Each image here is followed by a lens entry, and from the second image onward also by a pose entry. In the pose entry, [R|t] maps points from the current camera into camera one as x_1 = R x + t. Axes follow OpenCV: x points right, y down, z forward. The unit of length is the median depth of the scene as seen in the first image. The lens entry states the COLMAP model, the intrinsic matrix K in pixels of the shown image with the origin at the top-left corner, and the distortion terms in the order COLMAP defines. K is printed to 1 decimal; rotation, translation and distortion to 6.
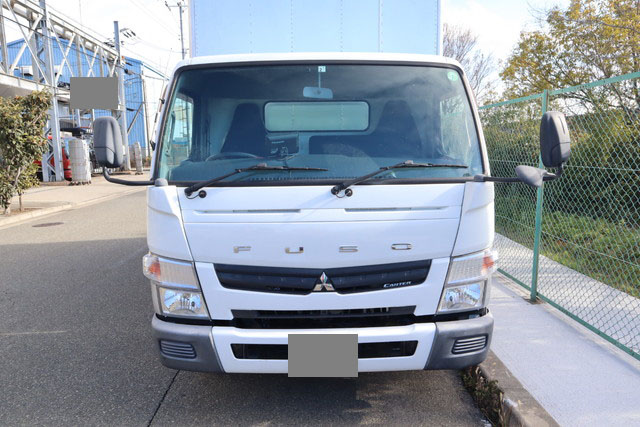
lens RADIAL K [[496.0, 0, 319.9], [0, 496.0, 222.0], [0, 0, 1]] dist [-0.118246, 0.088563]
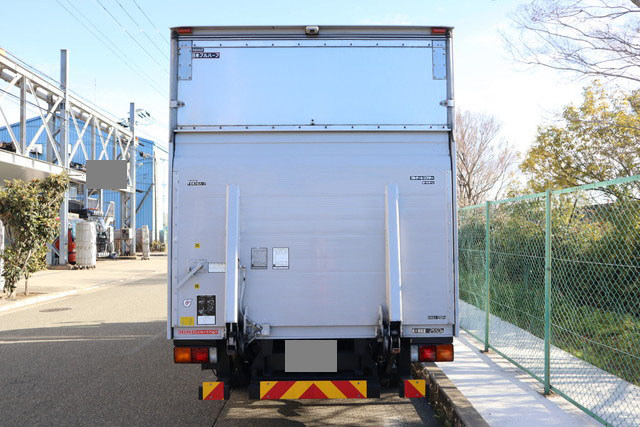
lens RADIAL K [[547.0, 0, 320.0], [0, 547.0, 213.5], [0, 0, 1]] dist [-0.043937, 0.011251]
pose [[0.999304, 0.013323, -0.034845, 0.001510], [-0.019531, 0.982655, -0.184412, 0.004392], [0.031783, 0.184964, 0.982231, -0.075141]]
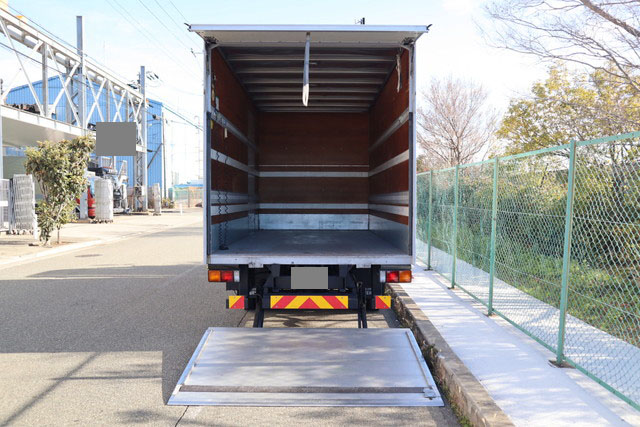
lens RADIAL K [[540.9, 0, 320.0], [0, 540.9, 213.5], [0, 0, 1]] dist [-0.010070, -0.004775]
pose [[0.998960, 0.025789, -0.037598, 0.012520], [-0.029843, 0.993307, -0.111582, 0.027496], [0.034468, 0.112588, 0.993044, -0.200092]]
